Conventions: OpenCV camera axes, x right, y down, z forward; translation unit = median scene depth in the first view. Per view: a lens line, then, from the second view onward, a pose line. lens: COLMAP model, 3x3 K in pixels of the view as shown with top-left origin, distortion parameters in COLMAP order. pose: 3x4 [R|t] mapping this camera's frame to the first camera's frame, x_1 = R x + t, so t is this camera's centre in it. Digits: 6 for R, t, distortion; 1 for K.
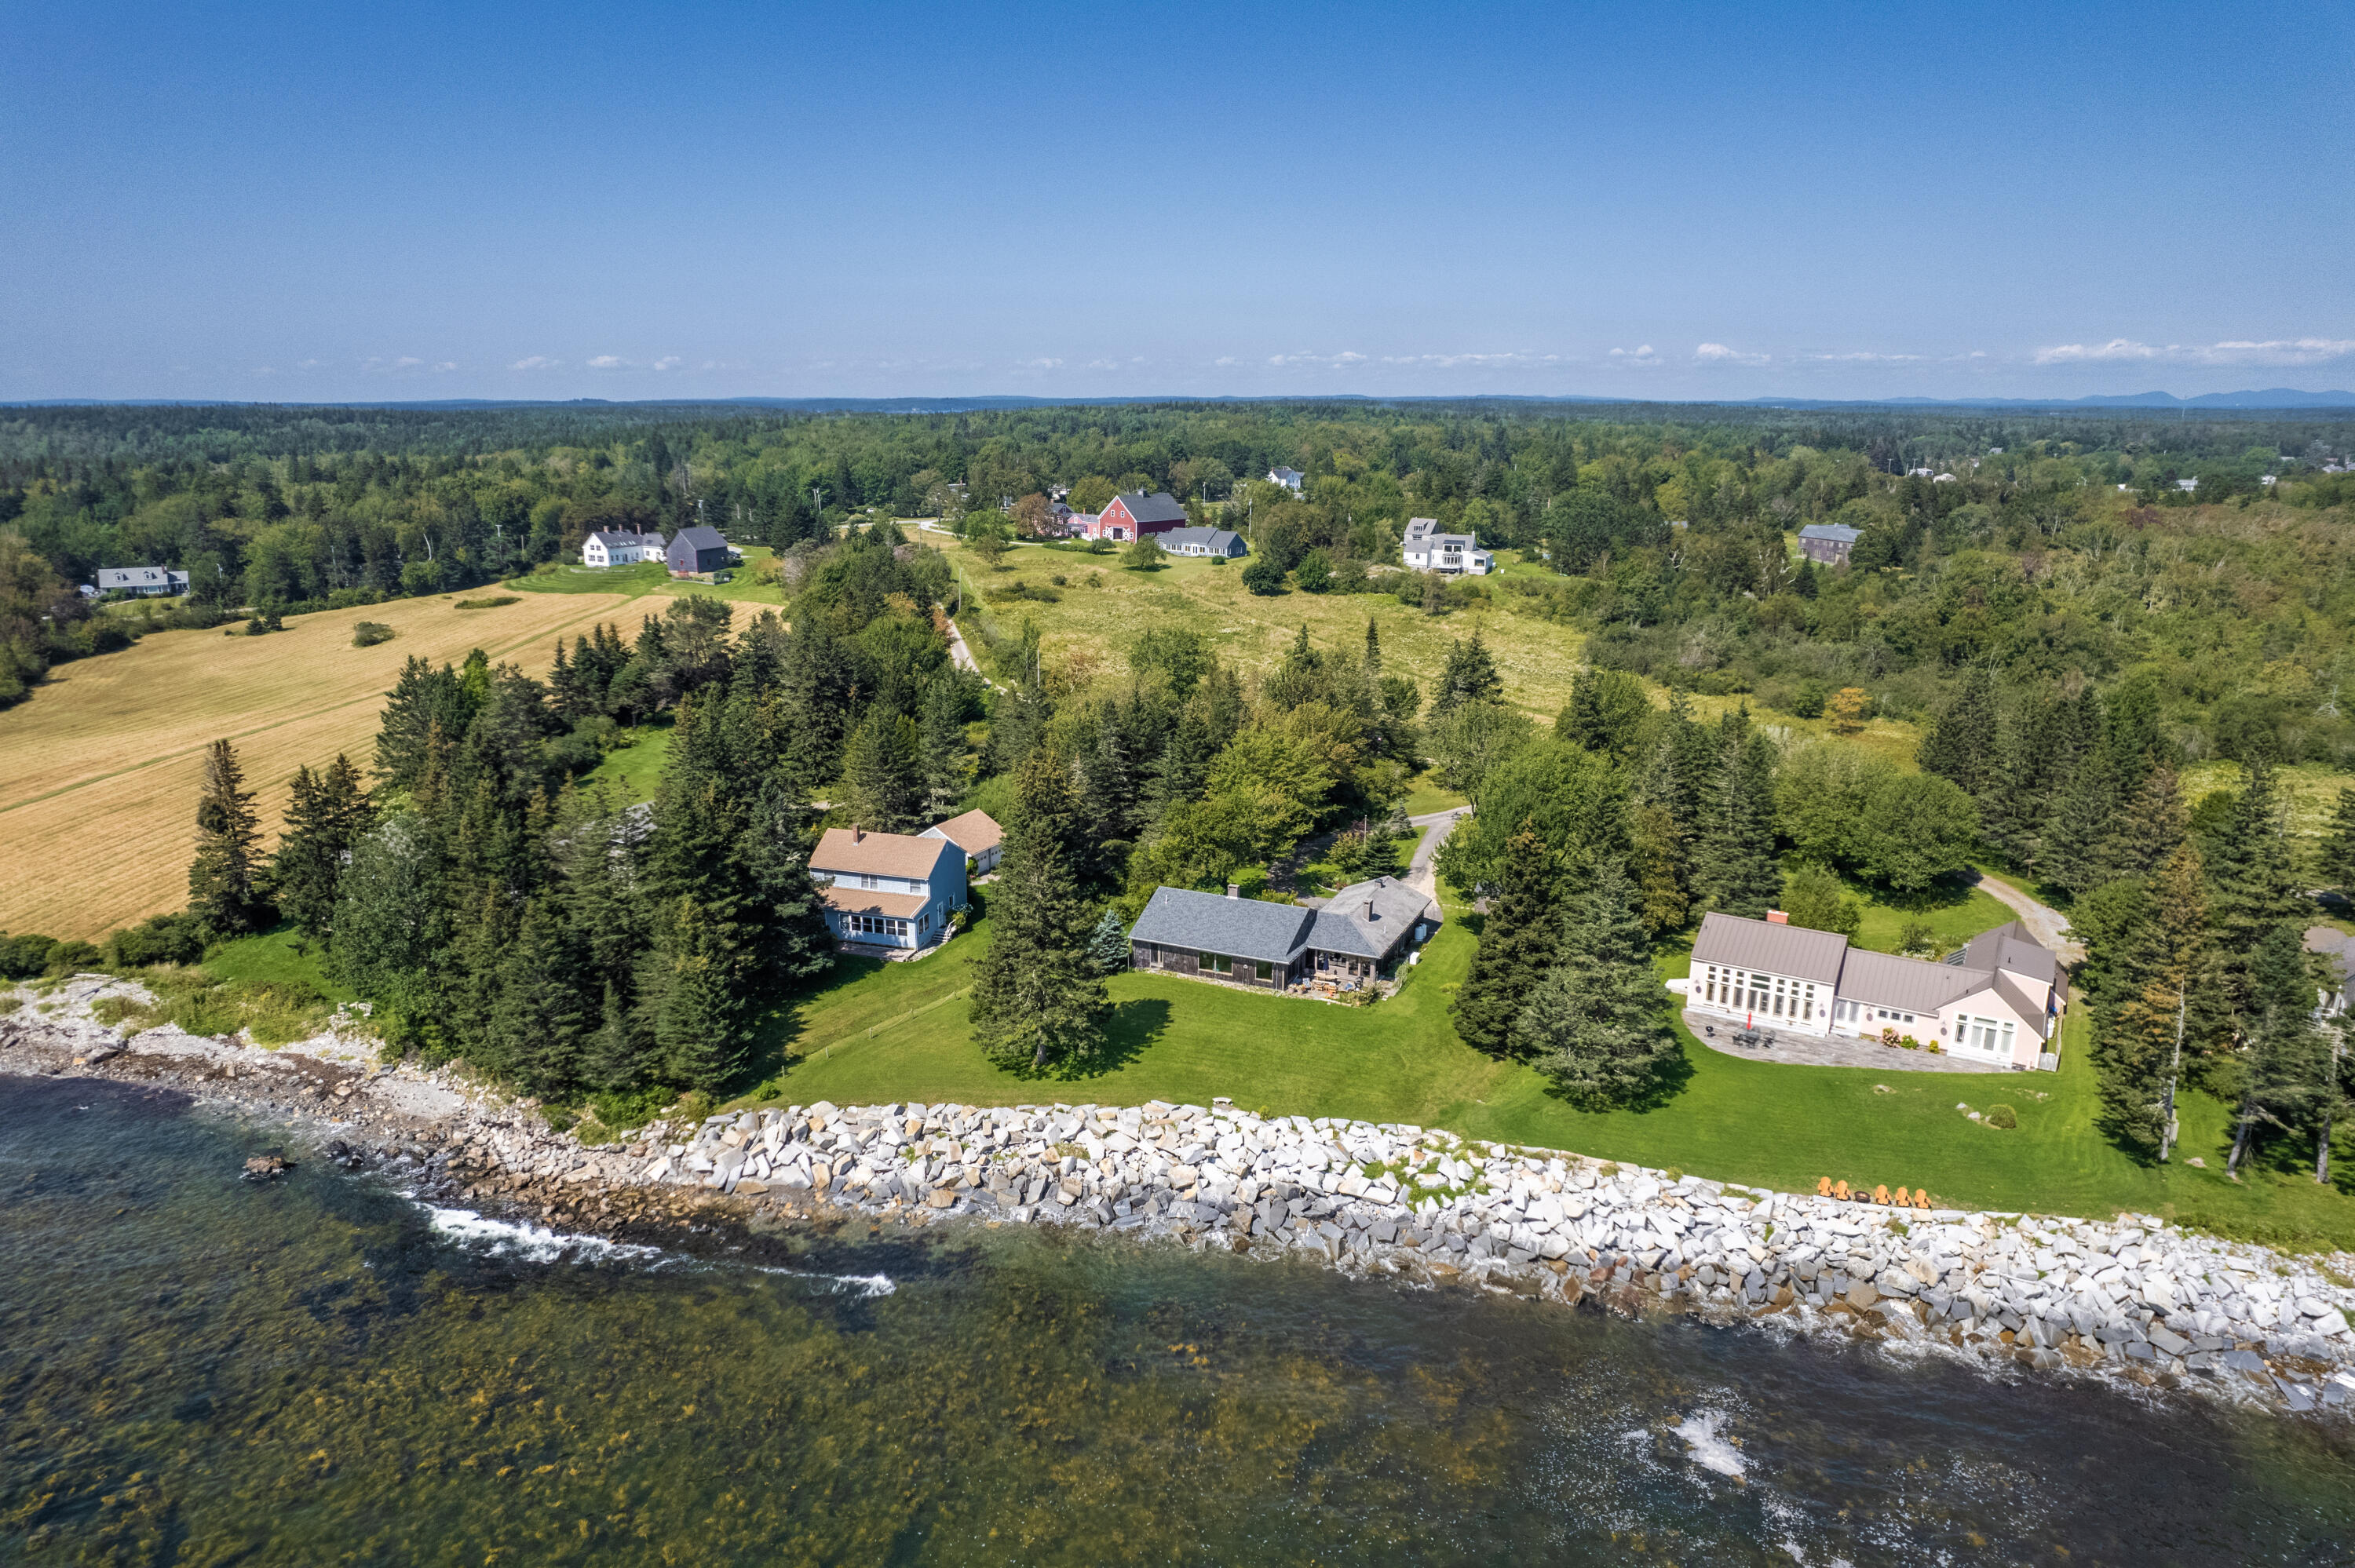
lens RADIAL K [[1502.8, 0, 1175.0], [0, 1502.8, 793.9], [0, 0, 1]] dist [-0.061365, 0.052616]
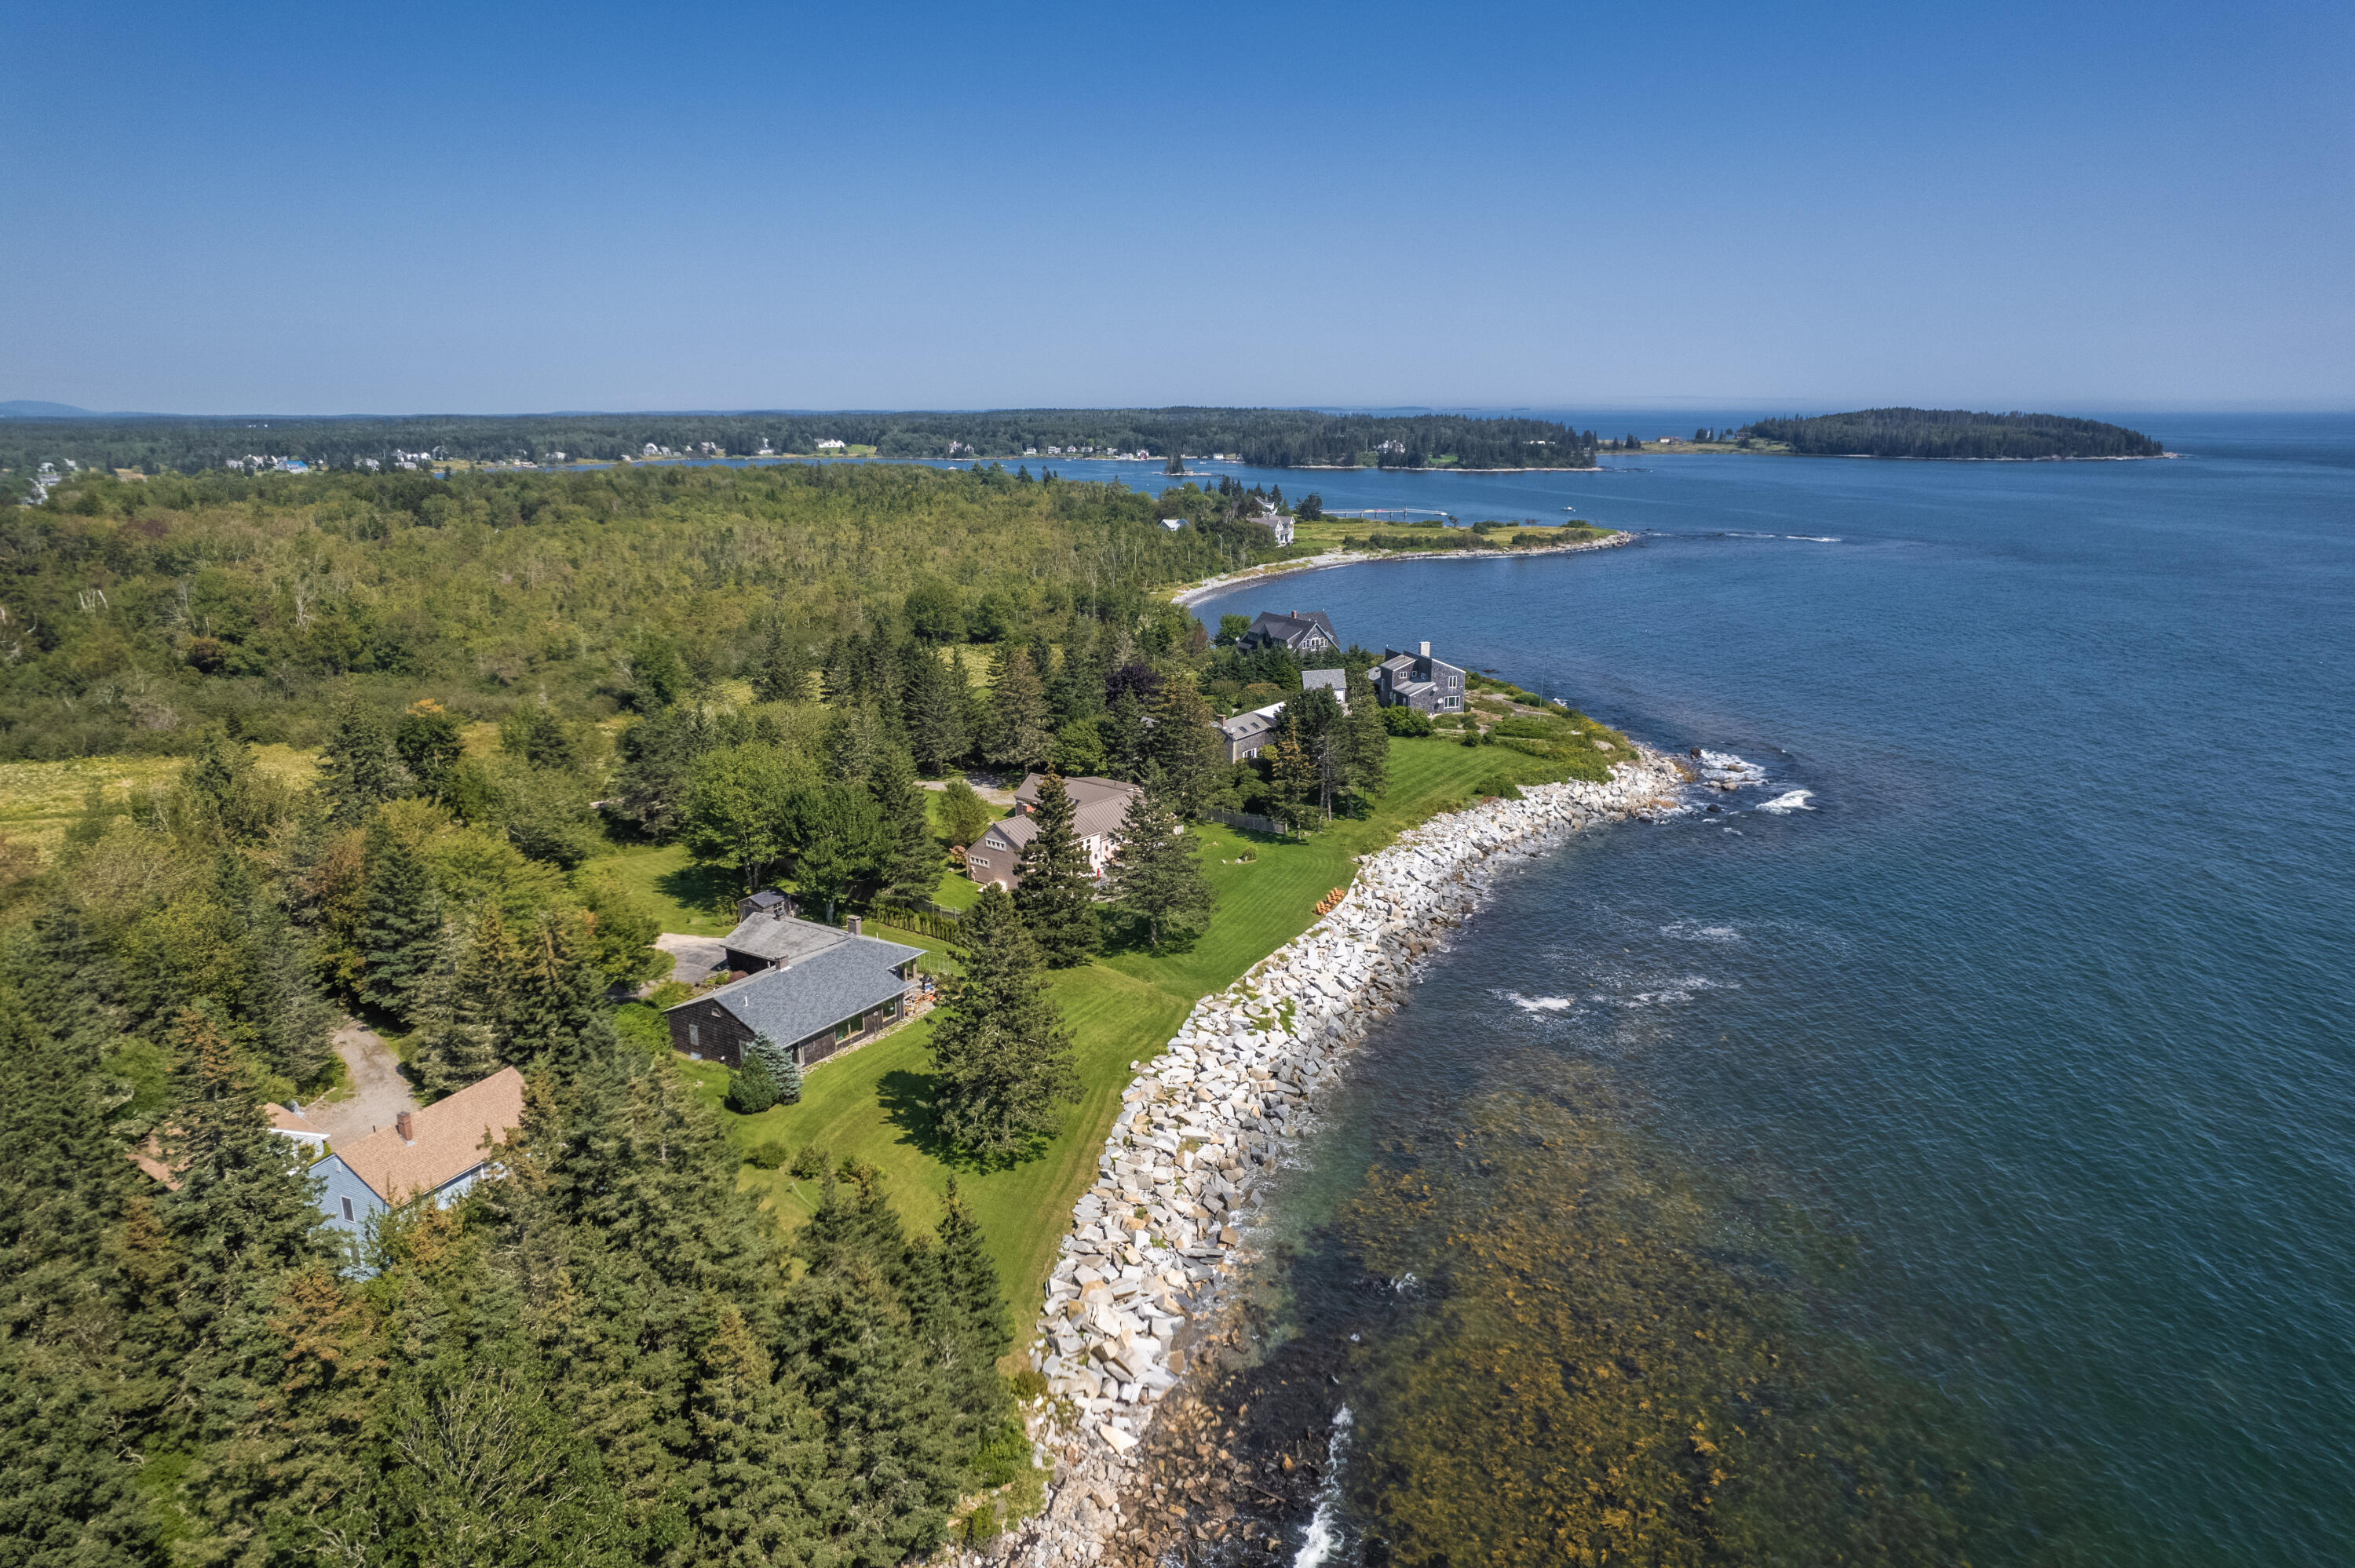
lens RADIAL K [[1502.8, 0, 1170.0], [0, 1502.8, 793.6], [0, 0, 1]] dist [-0.061365, 0.052616]
pose [[0.138324, -0.253790, 0.957318, -0.792129], [0.256264, 0.942862, 0.212930, -0.168404], [-0.956658, 0.215873, 0.195458, 0.612216]]
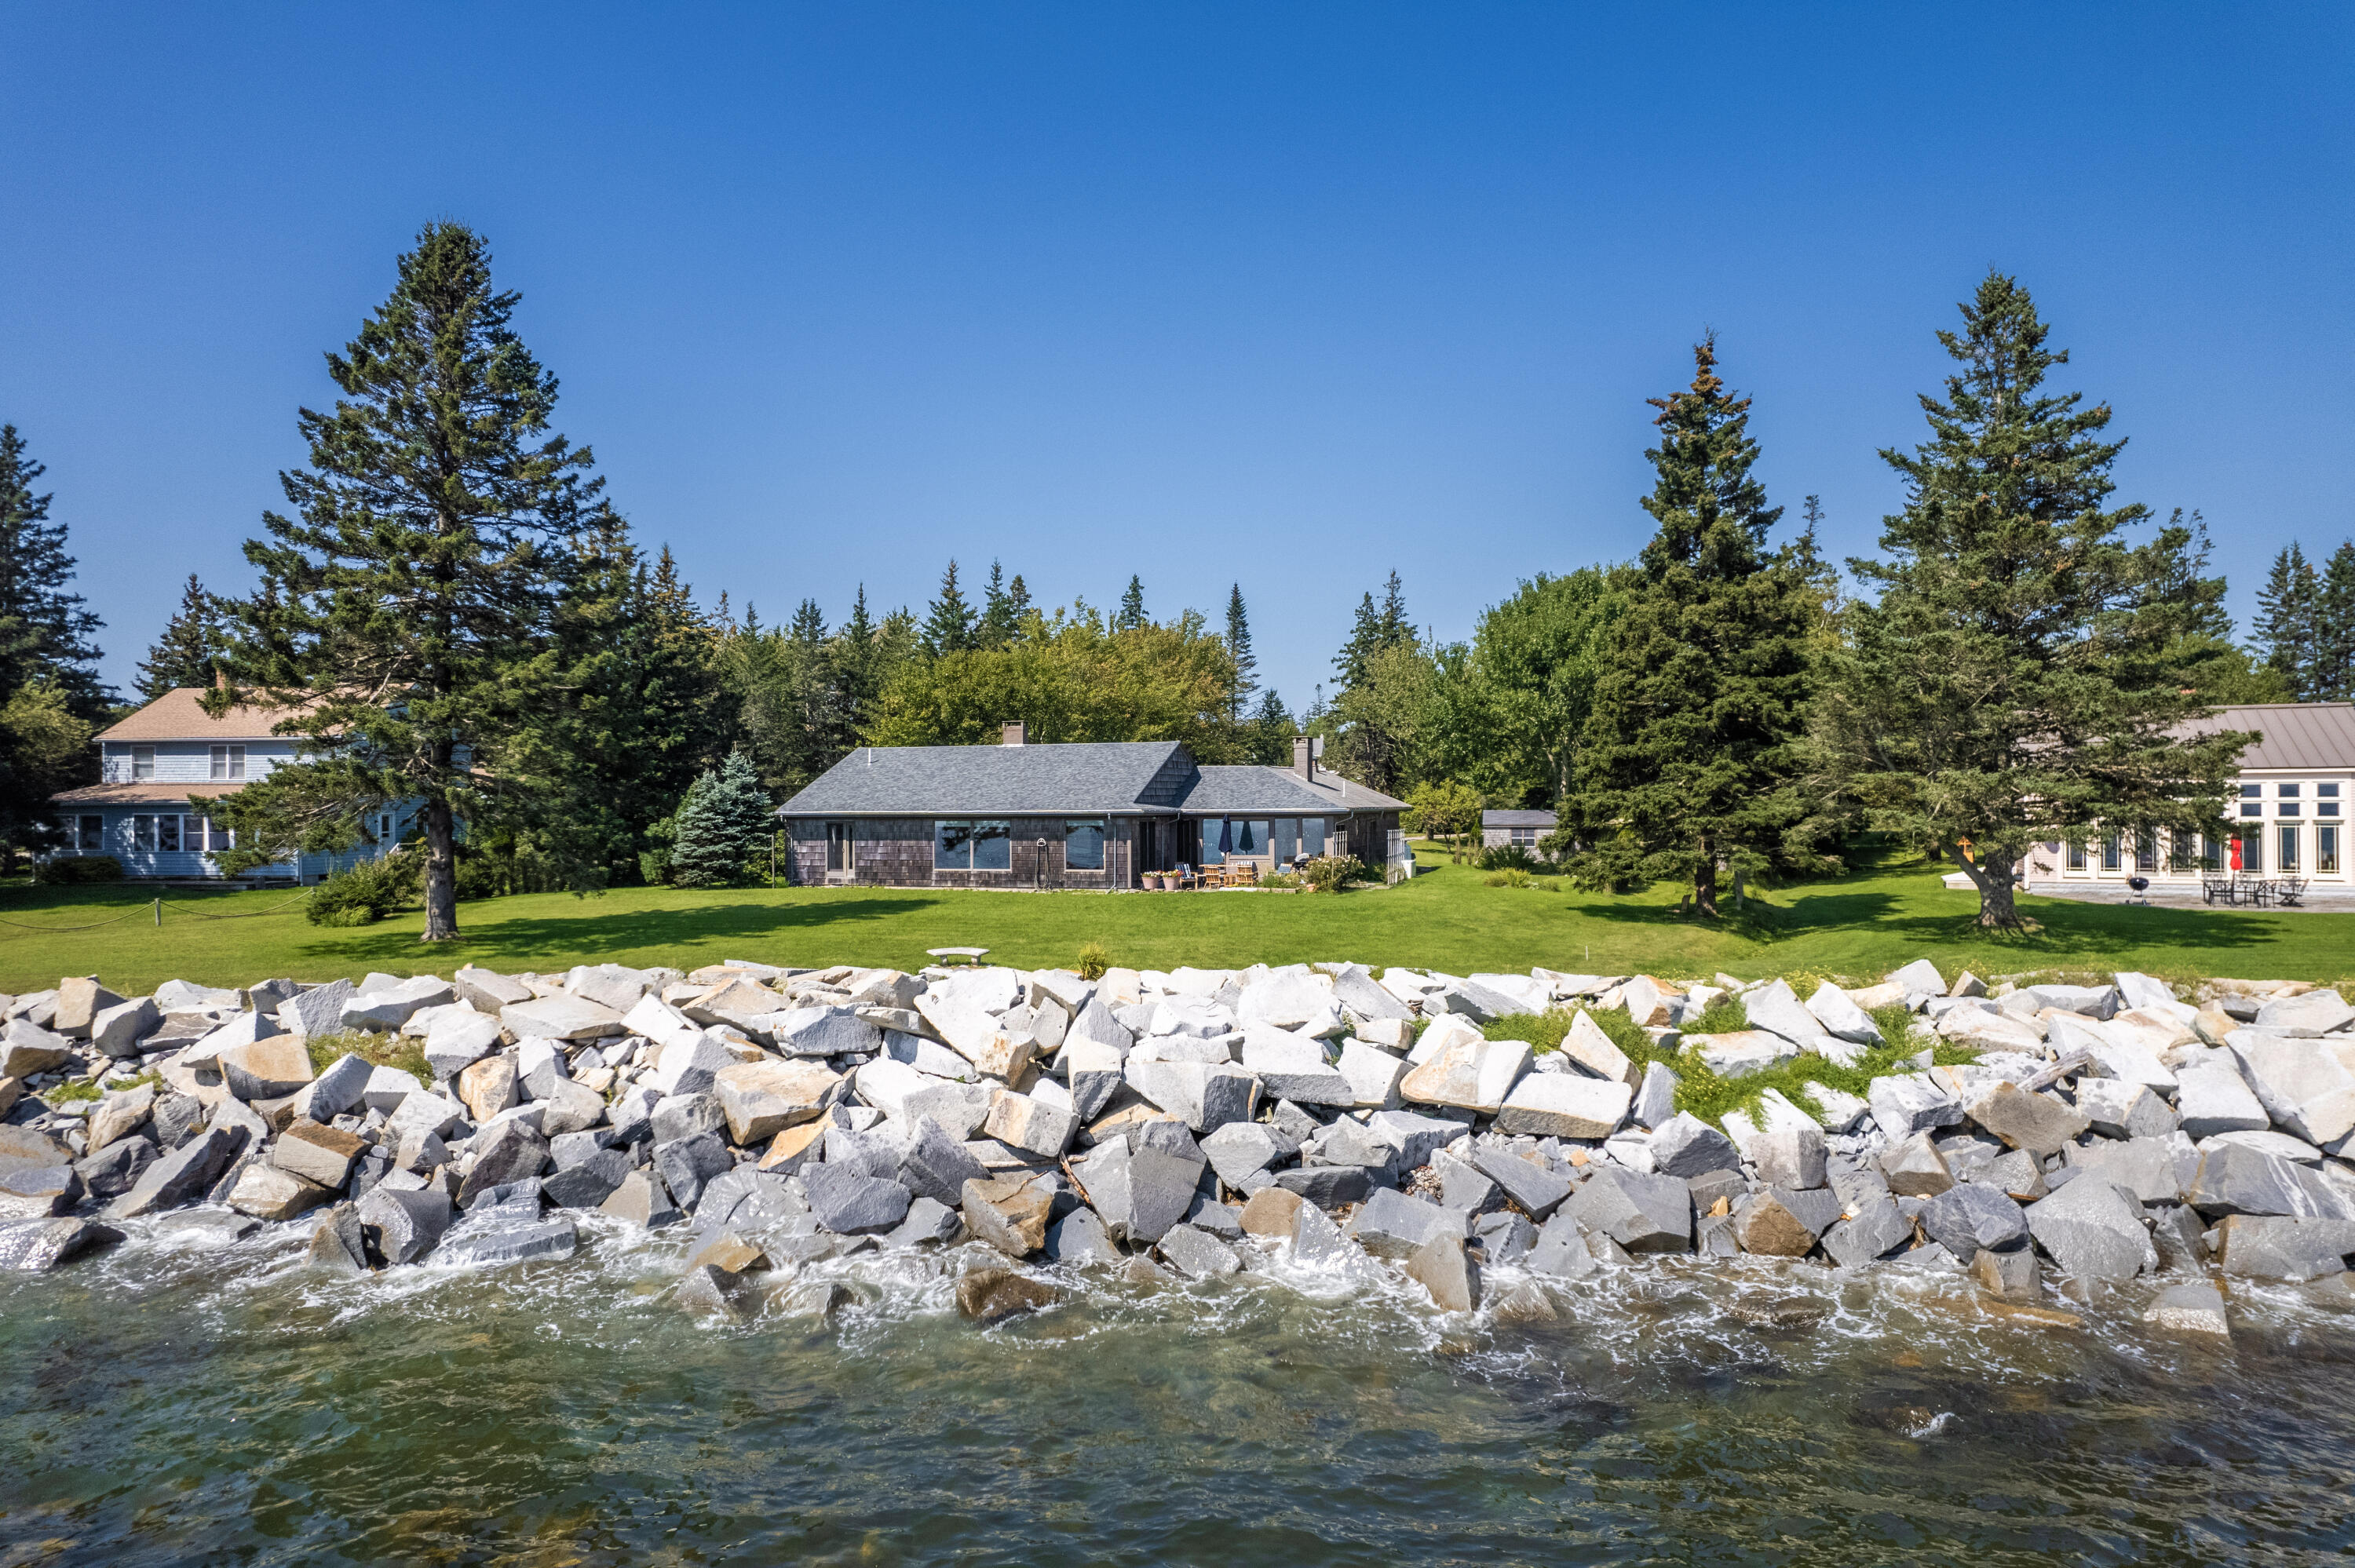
lens RADIAL K [[1502.8, 0, 1177.4], [0, 1502.8, 799.4], [0, 0, 1]] dist [-0.061365, 0.052616]
pose [[0.992192, -0.008005, 0.124462, 0.032288], [0.040026, 0.965589, -0.256973, 0.216217], [-0.118122, 0.259948, 0.958371, 0.581553]]
